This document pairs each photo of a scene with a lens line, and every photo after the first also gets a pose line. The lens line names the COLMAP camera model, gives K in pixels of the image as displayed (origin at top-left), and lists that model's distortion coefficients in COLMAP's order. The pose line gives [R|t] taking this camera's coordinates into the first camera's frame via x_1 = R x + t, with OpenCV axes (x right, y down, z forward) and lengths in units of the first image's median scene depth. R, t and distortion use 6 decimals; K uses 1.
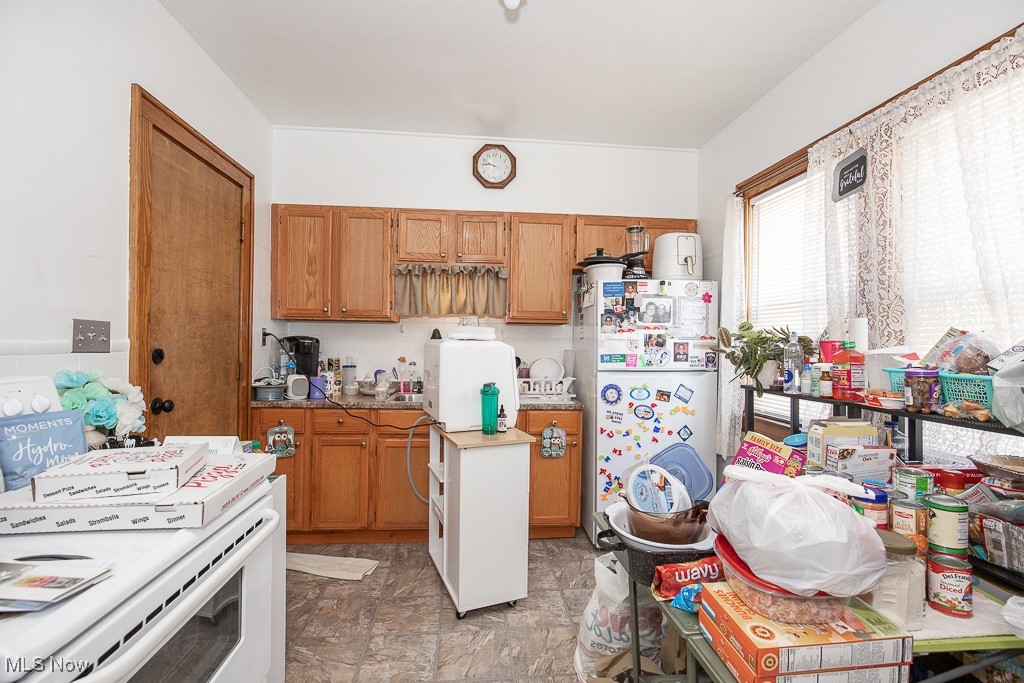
lens RADIAL K [[469.0, 0, 512.0], [0, 469.0, 341.5], [0, 0, 1]] dist [0.000589, 0.000165]
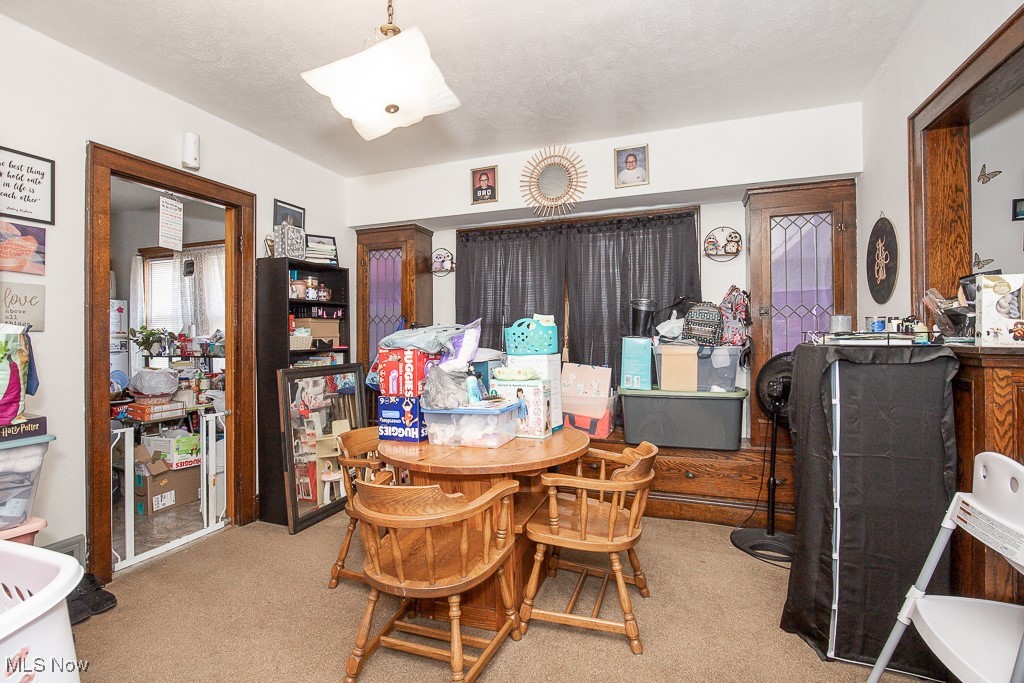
lens RADIAL K [[469.0, 0, 512.0], [0, 469.0, 341.5], [0, 0, 1]] dist [0.000589, 0.000165]
pose [[0.451728, -0.022530, 0.891871, -0.662650], [0.012988, 0.999741, 0.018677, 0.014325], [-0.892061, 0.003147, 0.451903, -1.486871]]
